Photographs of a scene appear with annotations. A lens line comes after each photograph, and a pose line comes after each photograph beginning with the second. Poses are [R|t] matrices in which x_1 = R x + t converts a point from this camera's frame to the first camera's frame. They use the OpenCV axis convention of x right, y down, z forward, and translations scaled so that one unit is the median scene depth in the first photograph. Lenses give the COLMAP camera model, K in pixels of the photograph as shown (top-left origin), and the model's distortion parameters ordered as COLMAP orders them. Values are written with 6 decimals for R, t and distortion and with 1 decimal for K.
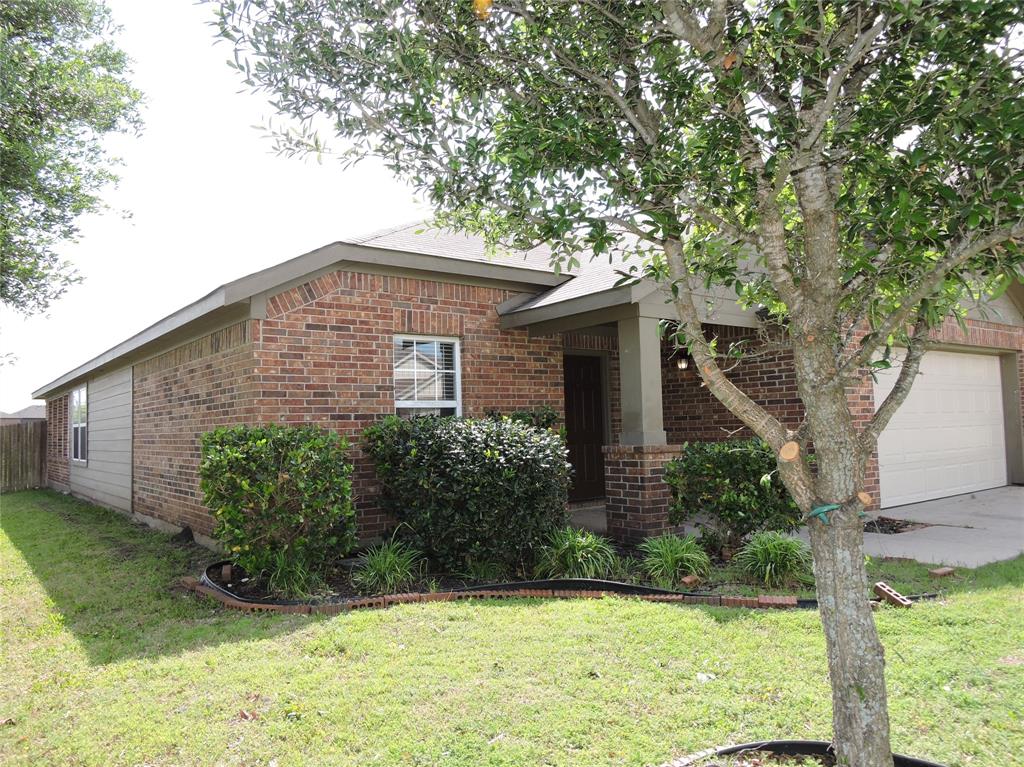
lens RADIAL K [[745.5, 0, 512.0], [0, 745.5, 383.5], [0, 0, 1]] dist [-0.000246, -0.001748]
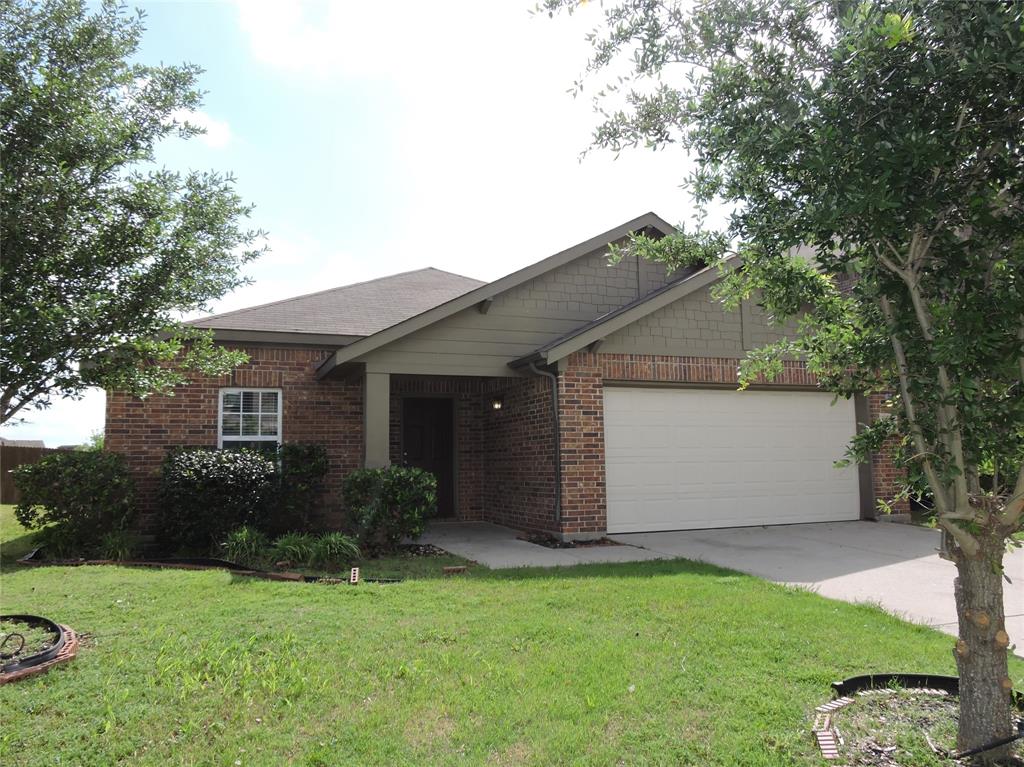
lens RADIAL K [[745.5, 0, 512.0], [0, 745.5, 383.5], [0, 0, 1]] dist [-0.000246, -0.001748]
pose [[0.957823, -0.016649, -0.286878, 0.776258], [0.005335, 0.999178, -0.040177, -0.015716], [0.287311, 0.036952, 0.957124, -0.179137]]
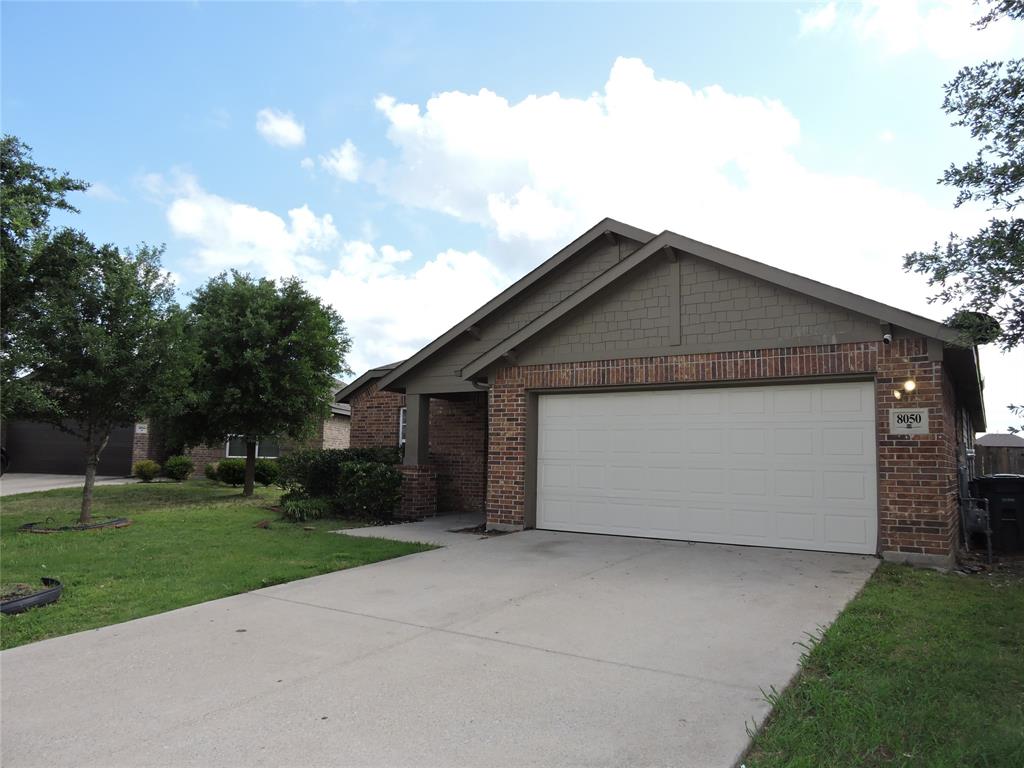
lens RADIAL K [[727.6, 0, 512.0], [0, 727.6, 384.0], [0, 0, 1]] dist [-0.001554, 0.000811]
pose [[0.321975, -0.066748, -0.944392, 1.912911], [0.027445, 0.997750, -0.061163, 0.002059], [0.946350, -0.006226, 0.323083, 0.651288]]
